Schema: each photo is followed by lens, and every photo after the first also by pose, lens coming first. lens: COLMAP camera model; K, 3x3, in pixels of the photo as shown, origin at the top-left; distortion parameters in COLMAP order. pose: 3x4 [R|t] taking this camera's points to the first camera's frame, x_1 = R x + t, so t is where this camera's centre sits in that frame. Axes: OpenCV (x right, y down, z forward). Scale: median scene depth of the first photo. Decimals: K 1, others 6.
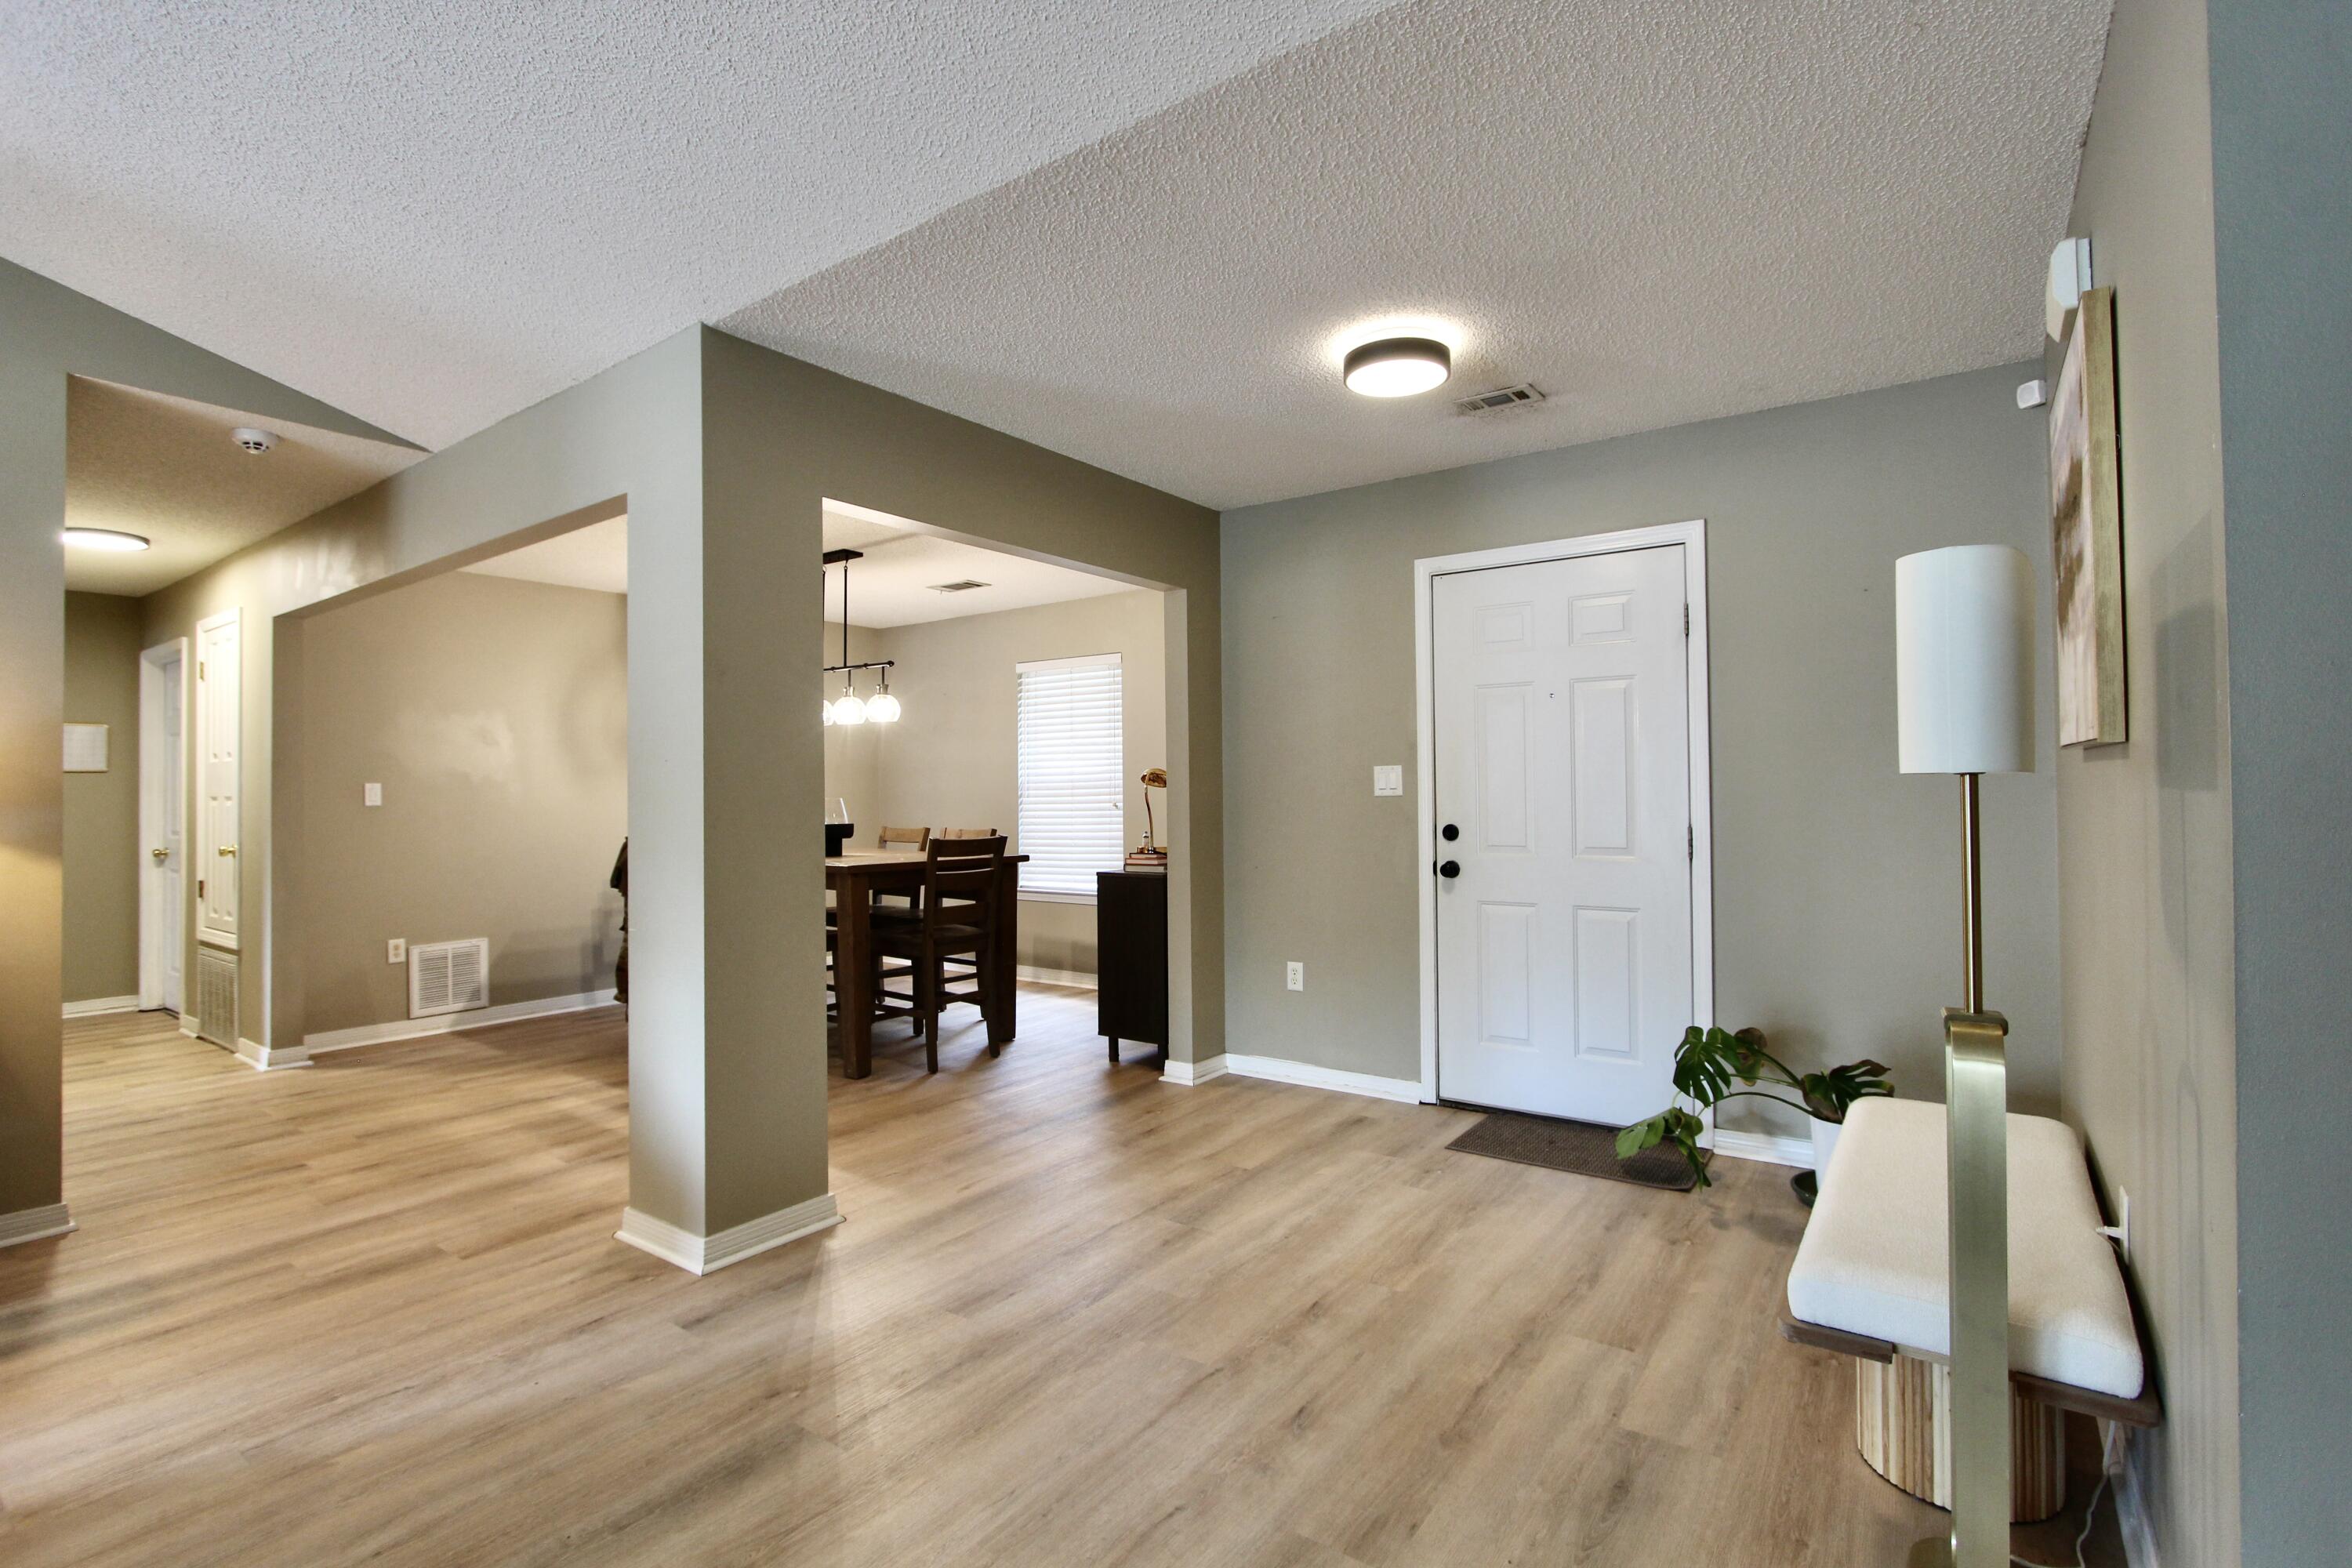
lens RADIAL K [[1088.0, 0, 1177.8], [0, 1088.0, 778.2], [0, 0, 1]] dist [-0.014596, 0.001026]
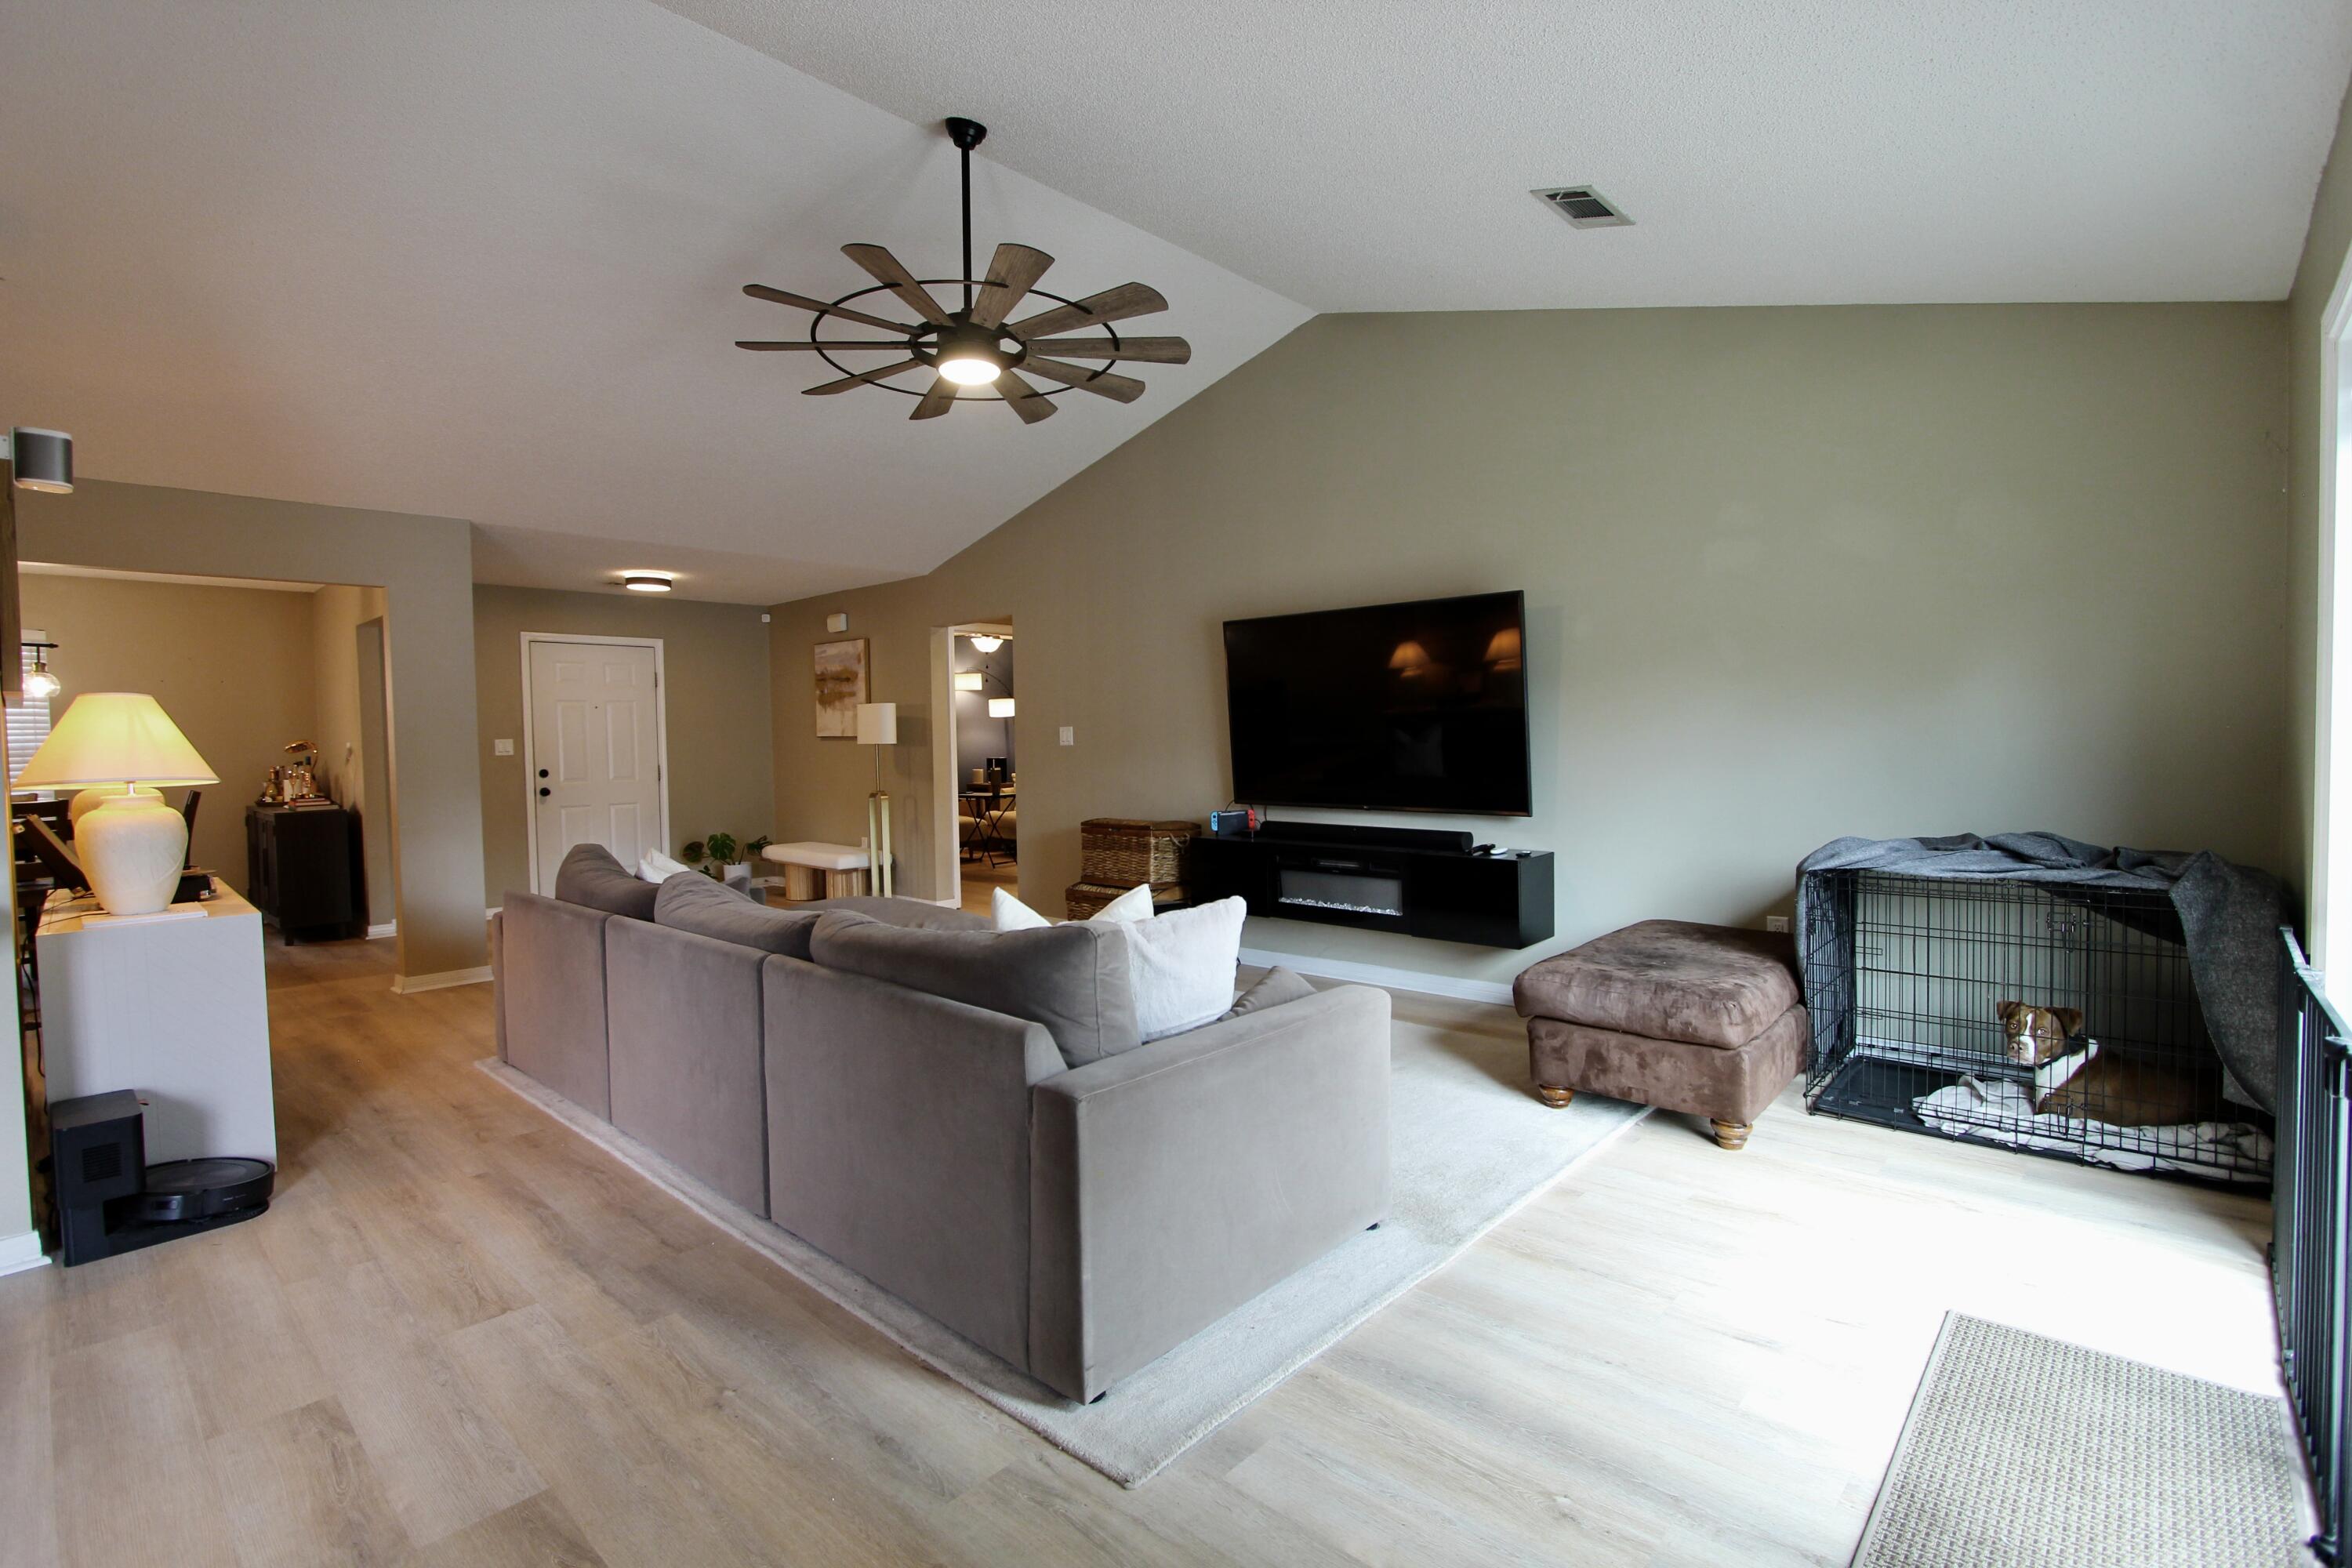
lens RADIAL K [[1054.4, 0, 1177.8], [0, 1054.4, 790.9], [0, 0, 1]] dist [-0.000169, 0.000188]
pose [[0.122971, -0.036915, 0.991723, -1.495985], [0.001470, 0.999314, 0.037015, 0.012143], [-0.992409, -0.003094, 0.122941, -0.375214]]
